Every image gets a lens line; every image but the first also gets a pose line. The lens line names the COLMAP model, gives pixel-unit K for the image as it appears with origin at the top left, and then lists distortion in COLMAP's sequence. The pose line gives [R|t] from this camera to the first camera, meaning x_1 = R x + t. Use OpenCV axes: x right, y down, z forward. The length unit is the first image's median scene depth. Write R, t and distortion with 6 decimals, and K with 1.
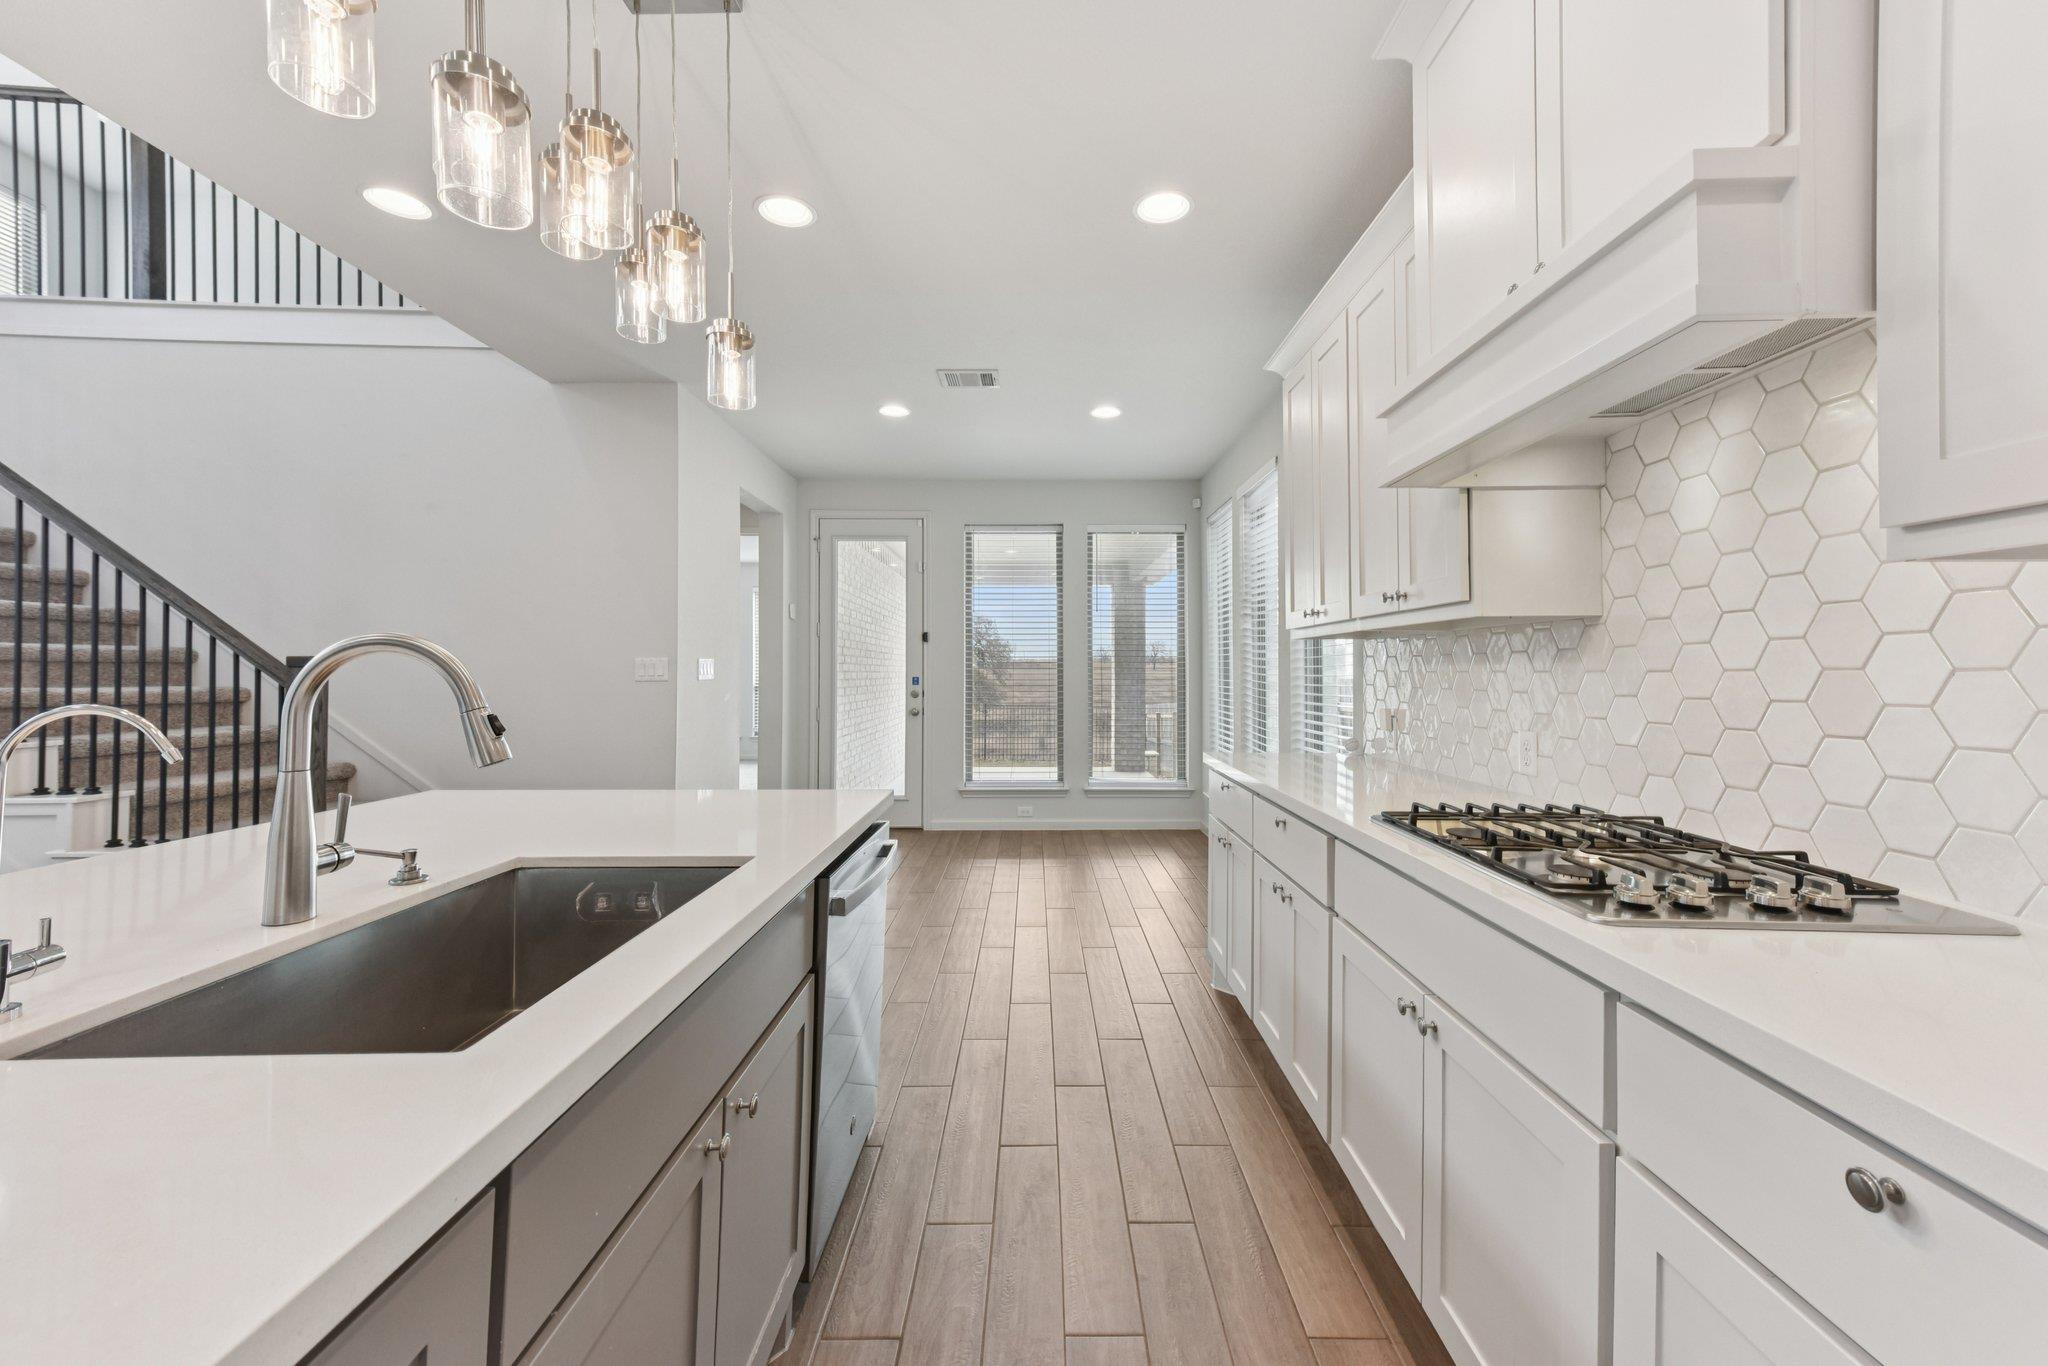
lens RADIAL K [[798.7, 0, 1010.9], [0, 798.7, 666.8], [0, 0, 1]] dist [0.025631, -0.000299]
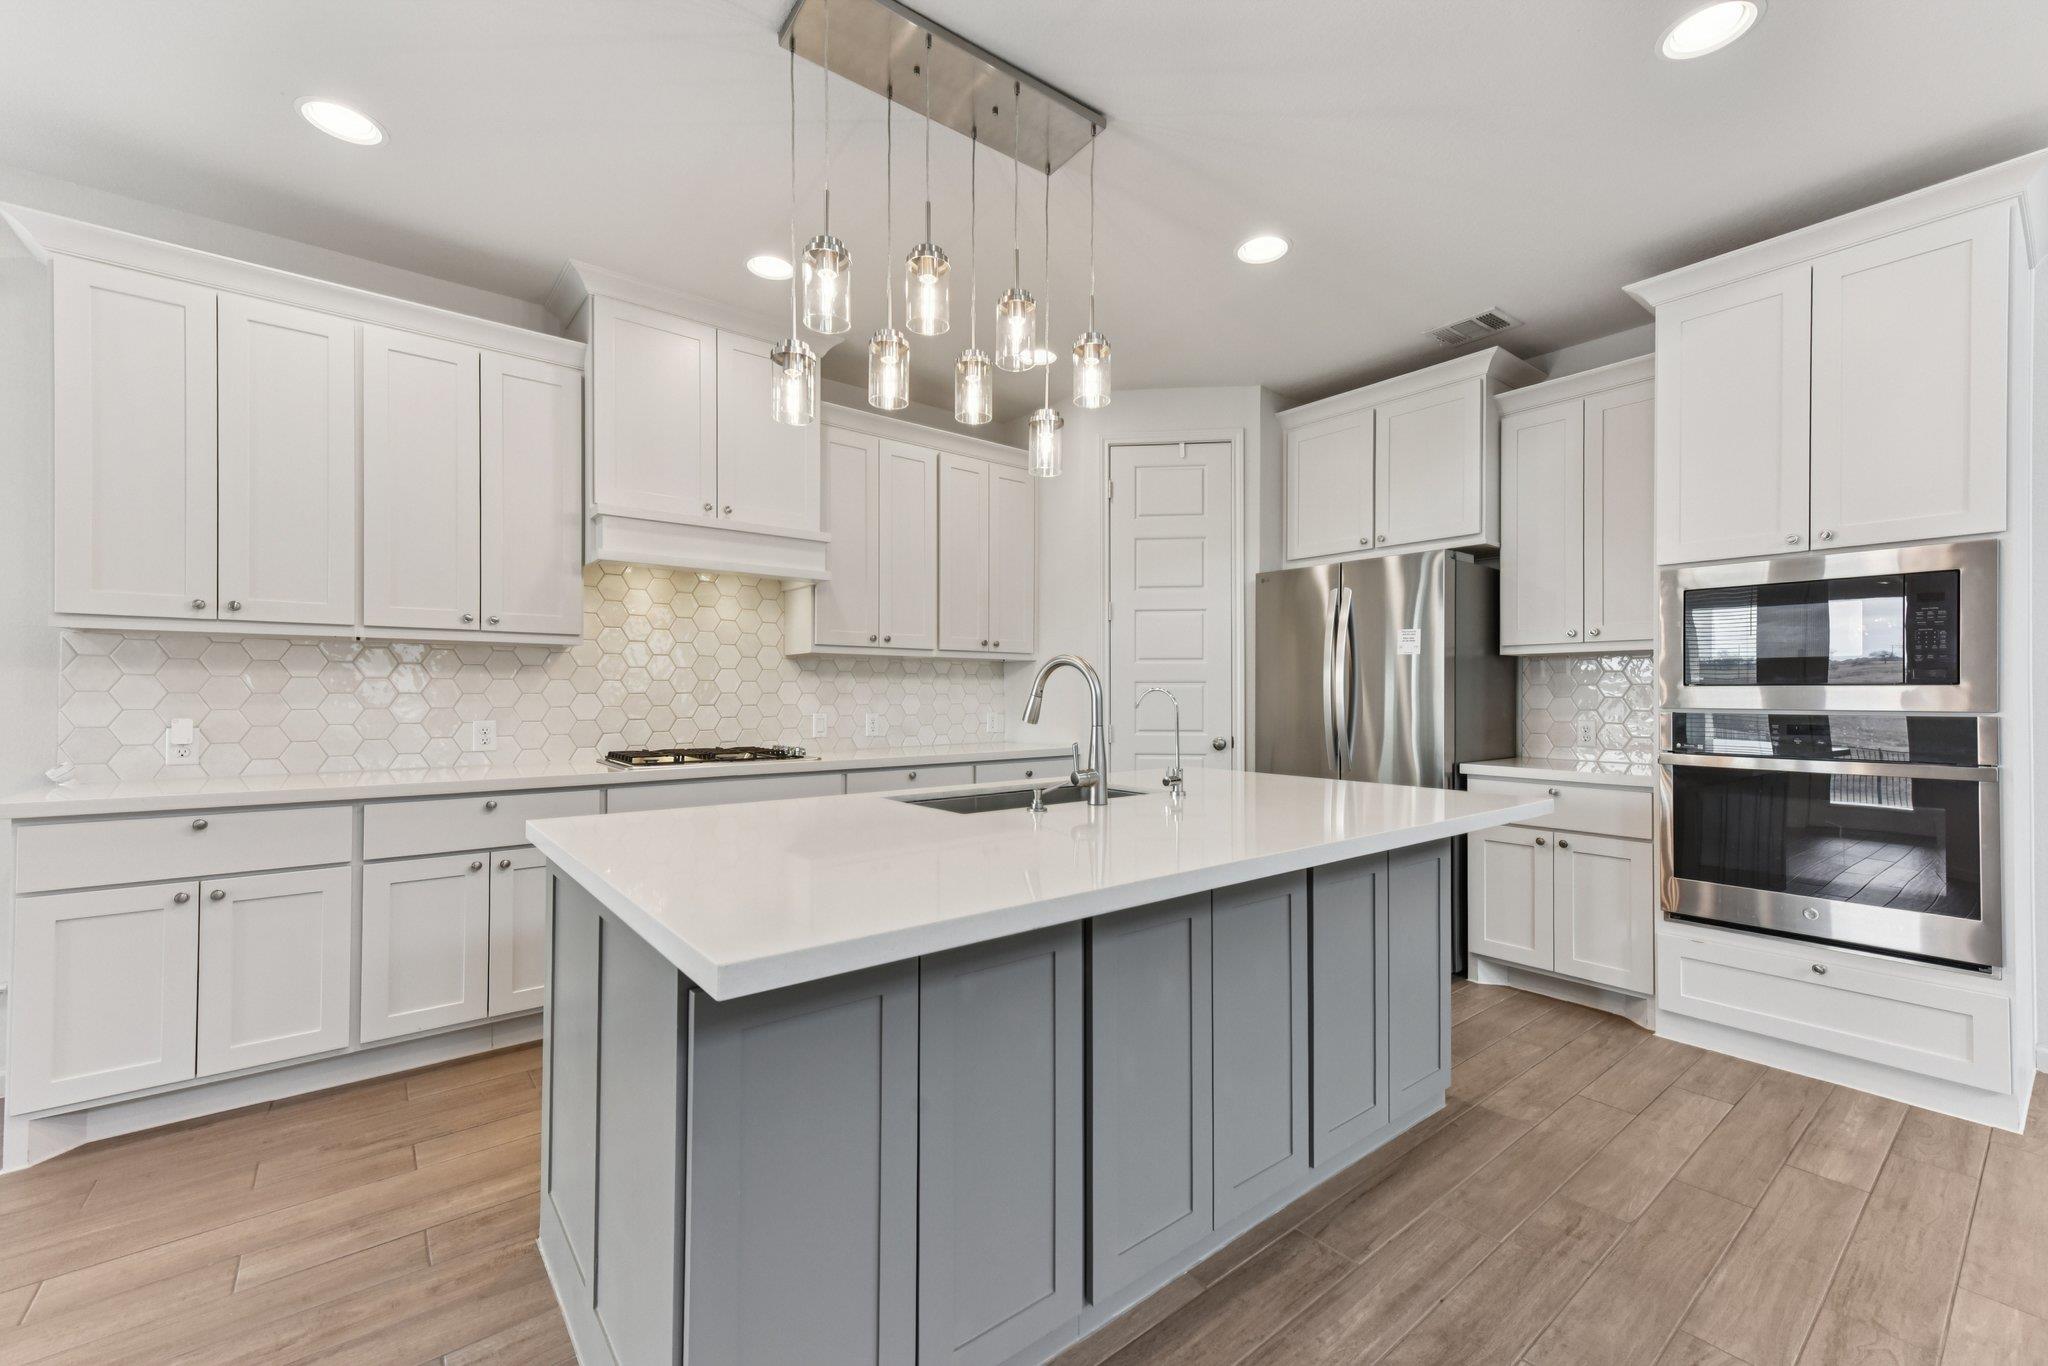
lens RADIAL K [[838.1, 0, 1029.5], [0, 838.1, 687.0], [0, 0, 1]] dist [0.016535, -0.000017]
pose [[-0.648151, 0.000865, 0.761511, -1.247547], [-0.010046, 0.999903, -0.009687, 0.027468], [-0.761445, -0.013929, -0.648080, 1.355976]]
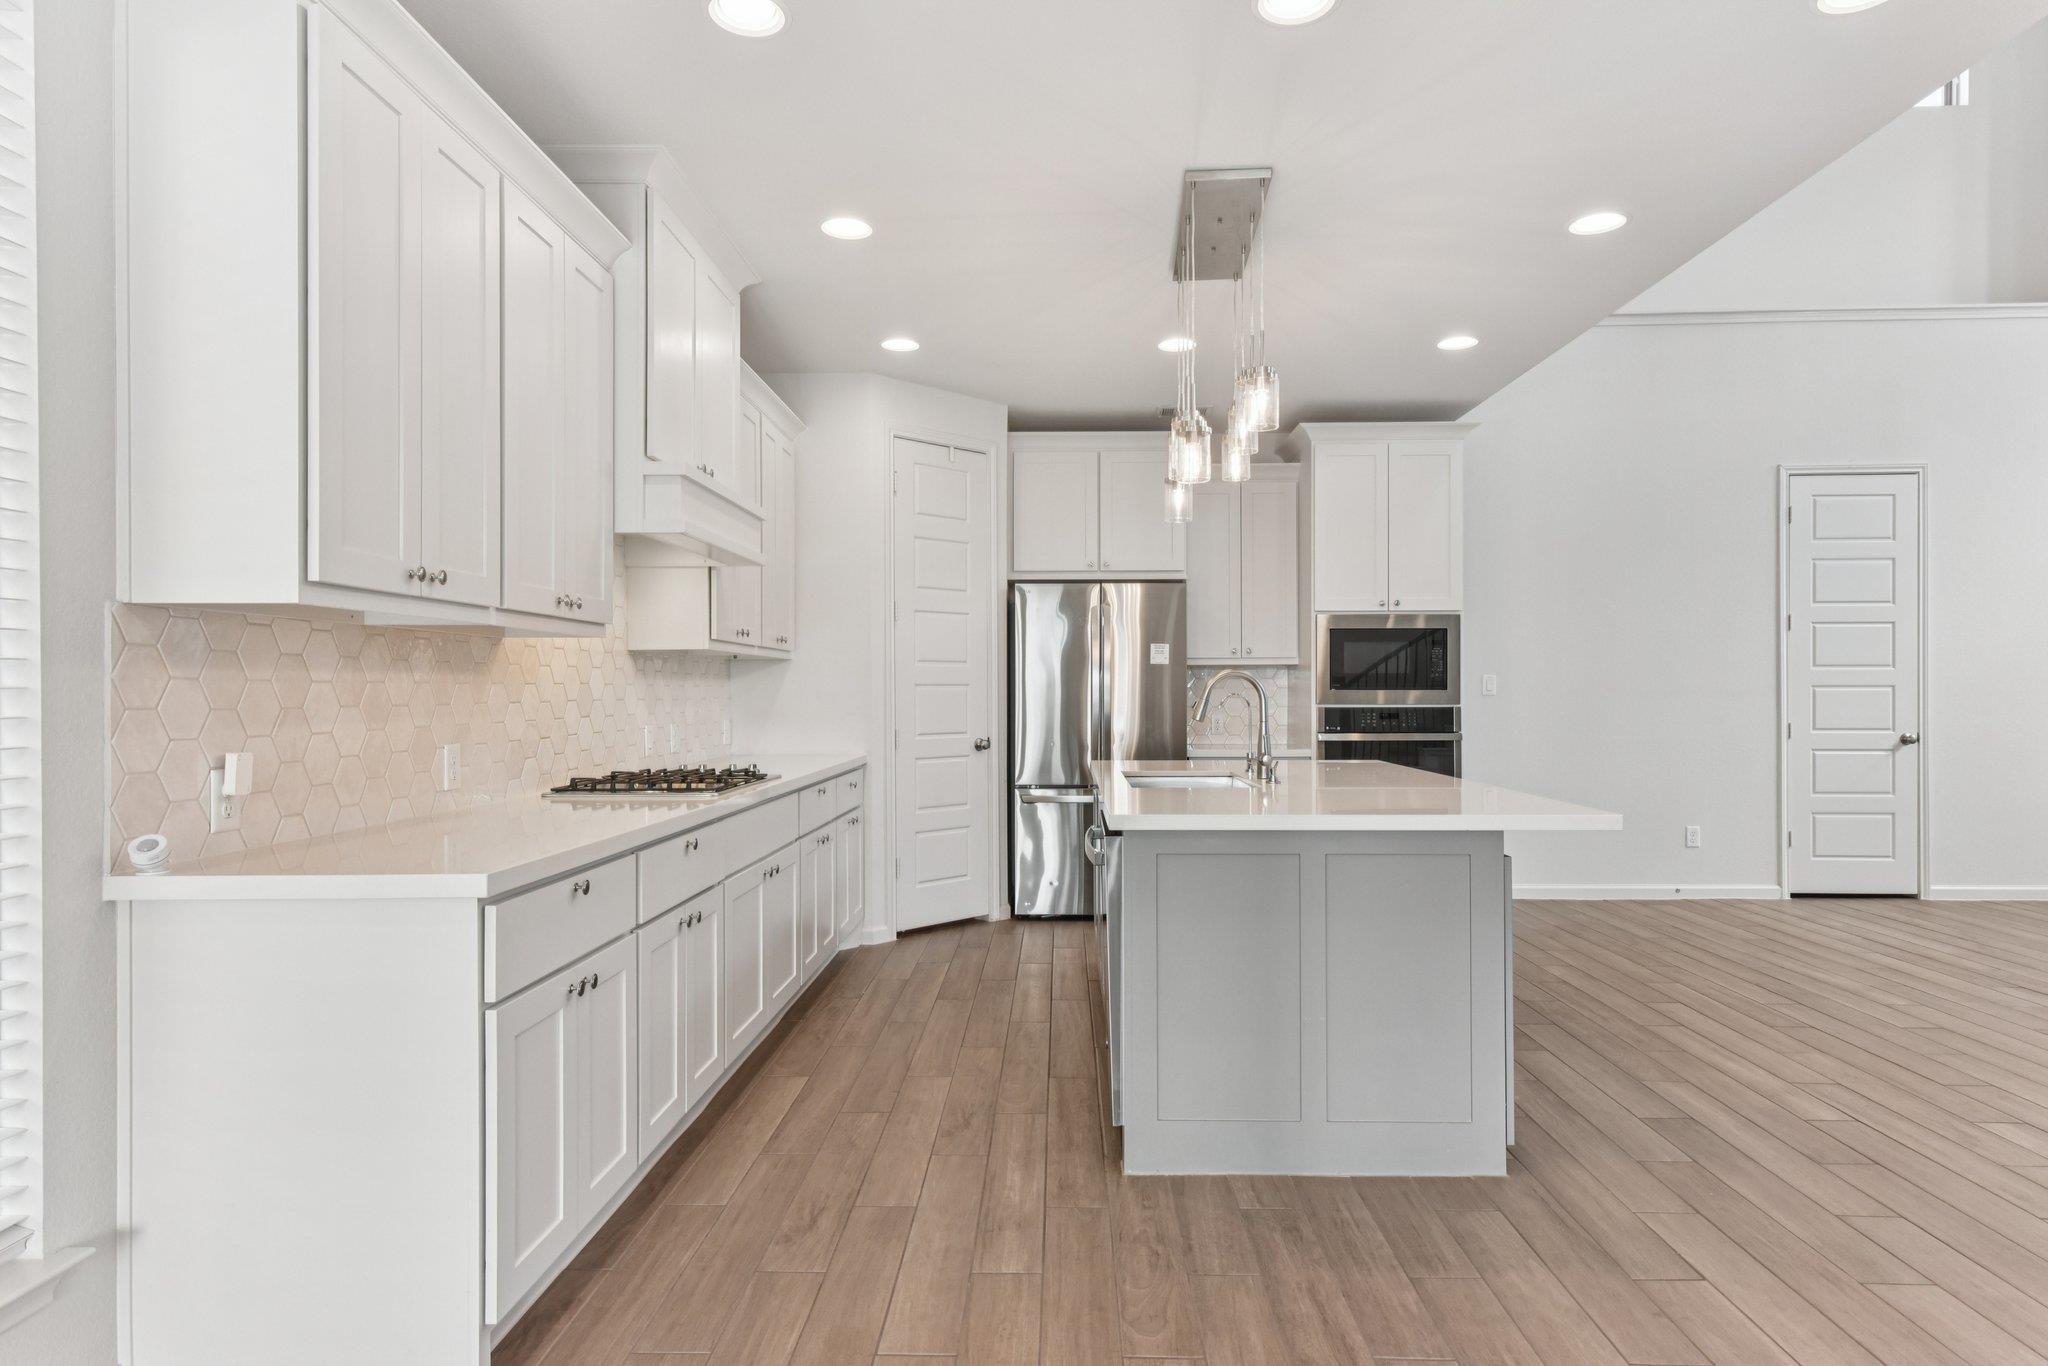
lens RADIAL K [[1150.0, 0, 1036.6], [0, 1150.0, 690.4], [0, 0, 1]] dist [0.002557, 0.003455]
pose [[-0.999961, -0.002654, -0.008428, -0.064520], [-0.002597, 0.999974, -0.006750, 0.023998], [0.008446, -0.006728, -0.999942, 2.621083]]
